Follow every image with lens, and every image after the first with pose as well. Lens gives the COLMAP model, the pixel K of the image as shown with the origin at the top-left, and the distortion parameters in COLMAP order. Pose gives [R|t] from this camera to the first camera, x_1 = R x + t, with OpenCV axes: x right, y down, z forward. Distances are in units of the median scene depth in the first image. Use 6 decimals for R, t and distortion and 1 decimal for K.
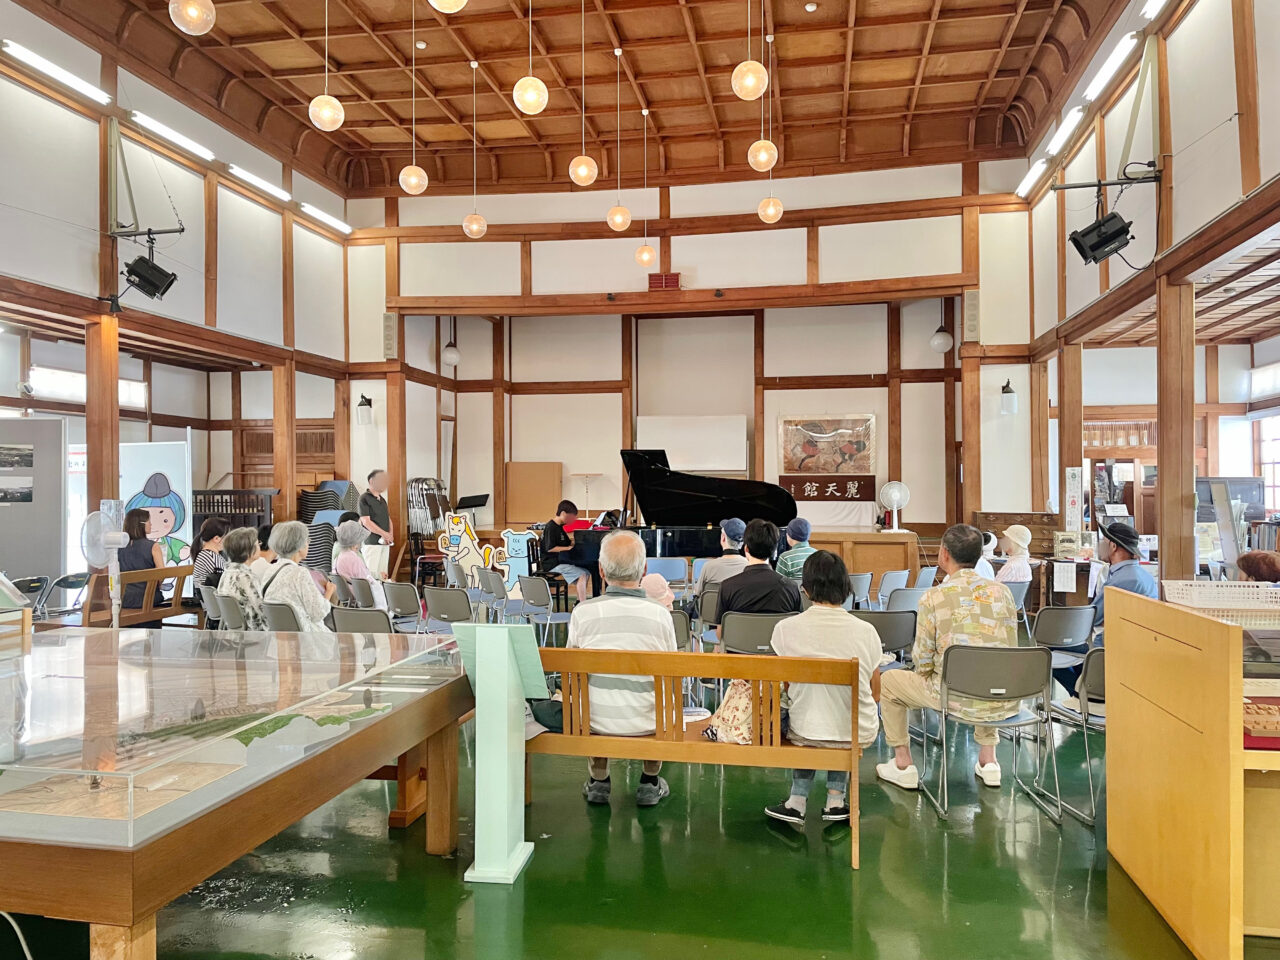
lens RADIAL K [[982.4, 0, 640.0], [0, 982.4, 480.0], [0, 0, 1]] dist [0.111543, -0.010171]
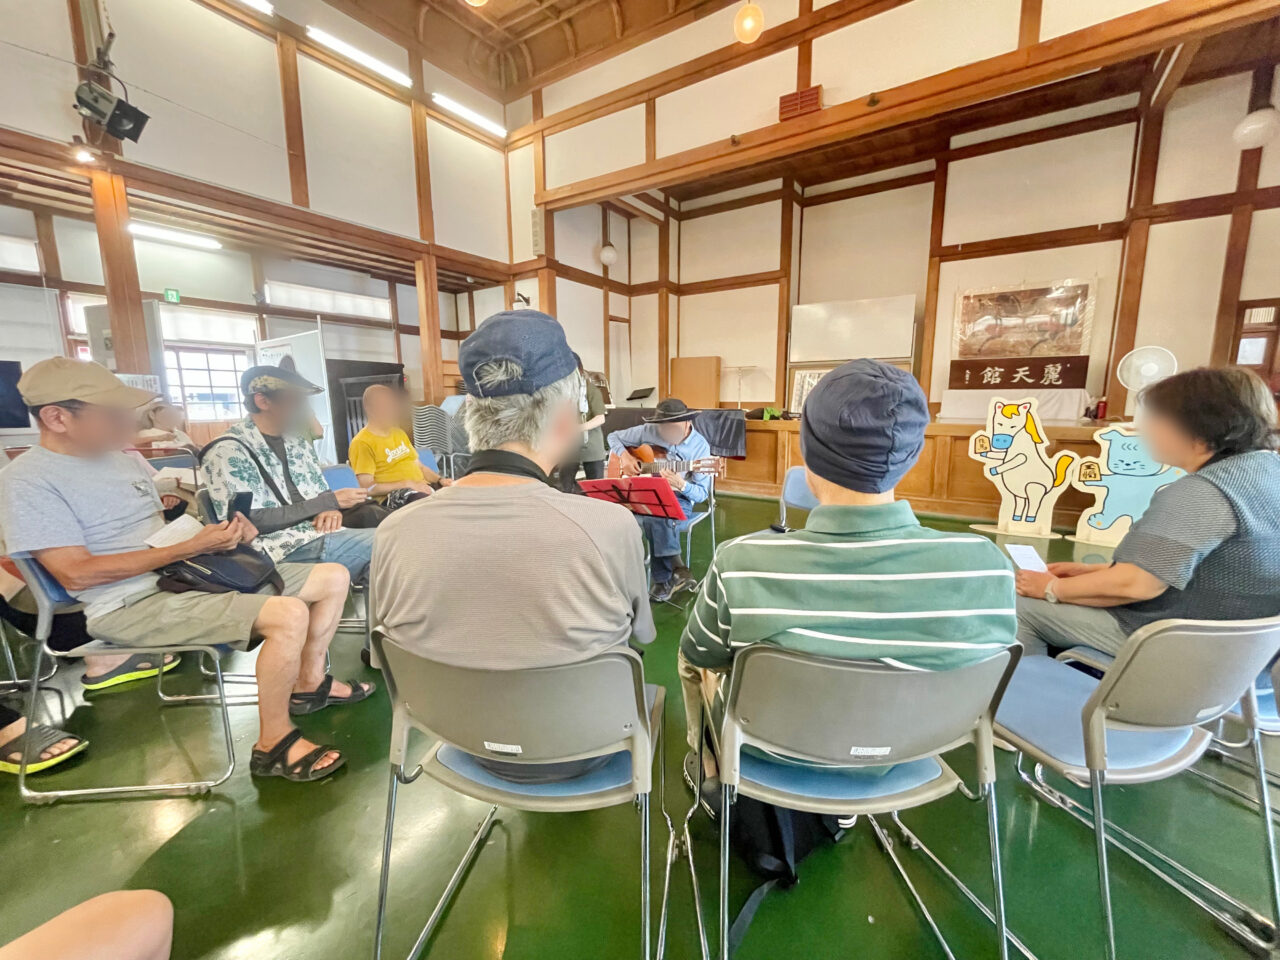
lens RADIAL K [[524.5, 0, 640.0], [0, 524.5, 480.0], [0, 0, 1]] dist [0.001941, 0.000219]
pose [[0.916180, 0.059632, -0.396306, 0.080362], [0.003740, 0.987553, 0.157242, 0.026381], [0.400750, -0.145544, 0.904553, 0.459025]]
